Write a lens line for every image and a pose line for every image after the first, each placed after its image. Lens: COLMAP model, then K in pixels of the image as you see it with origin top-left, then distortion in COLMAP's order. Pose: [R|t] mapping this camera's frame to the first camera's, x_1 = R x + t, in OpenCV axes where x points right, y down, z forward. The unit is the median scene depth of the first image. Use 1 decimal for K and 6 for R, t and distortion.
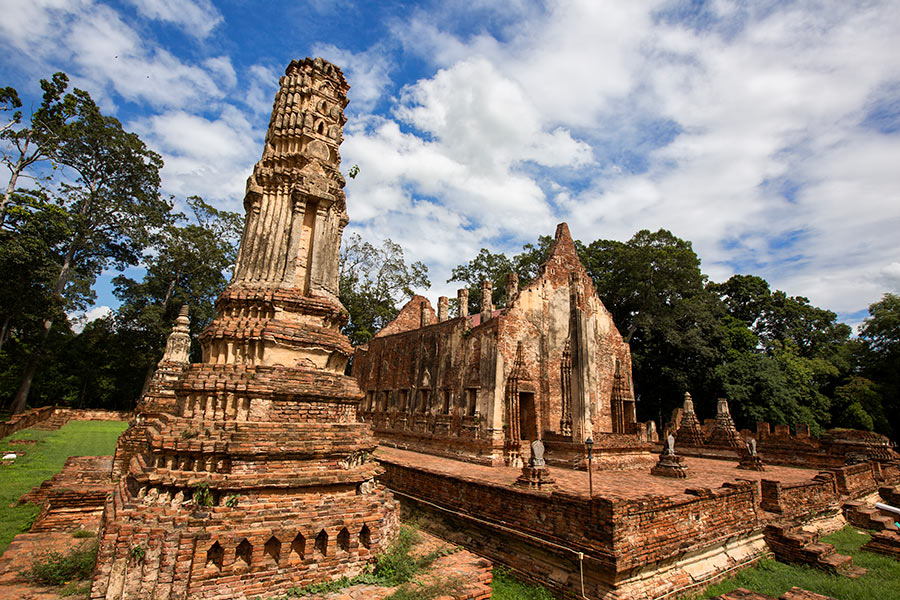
lens RADIAL K [[391.1, 0, 450.0], [0, 391.1, 300.0], [0, 0, 1]] dist [-0.051639, 0.000006]
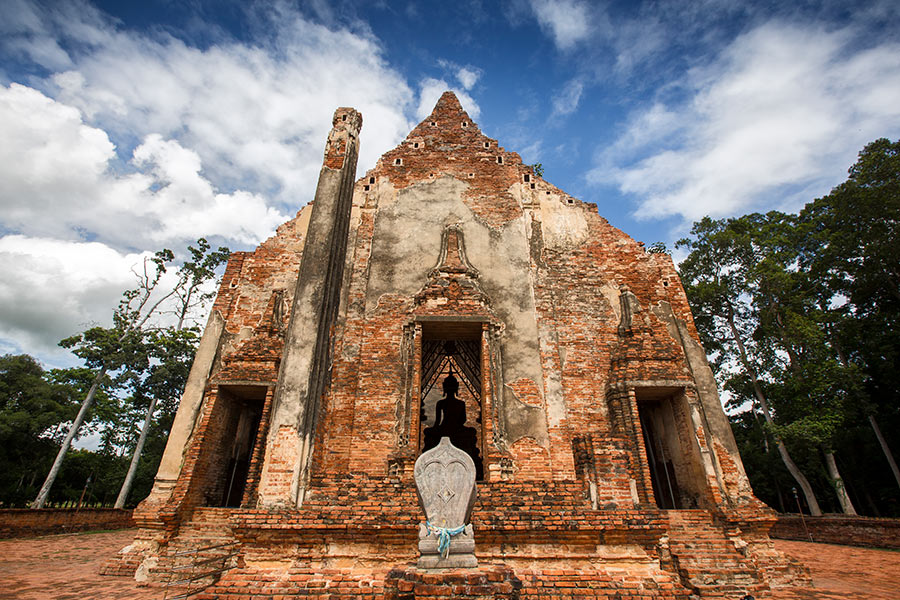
lens RADIAL K [[391.1, 0, 450.0], [0, 391.1, 300.0], [0, 0, 1]] dist [-0.051639, 0.000006]
pose [[0.827792, -0.300602, -0.473707, 0.500426], [0.190488, 0.944779, -0.266659, 0.247310], [0.527707, 0.130503, 0.839342, 0.611442]]
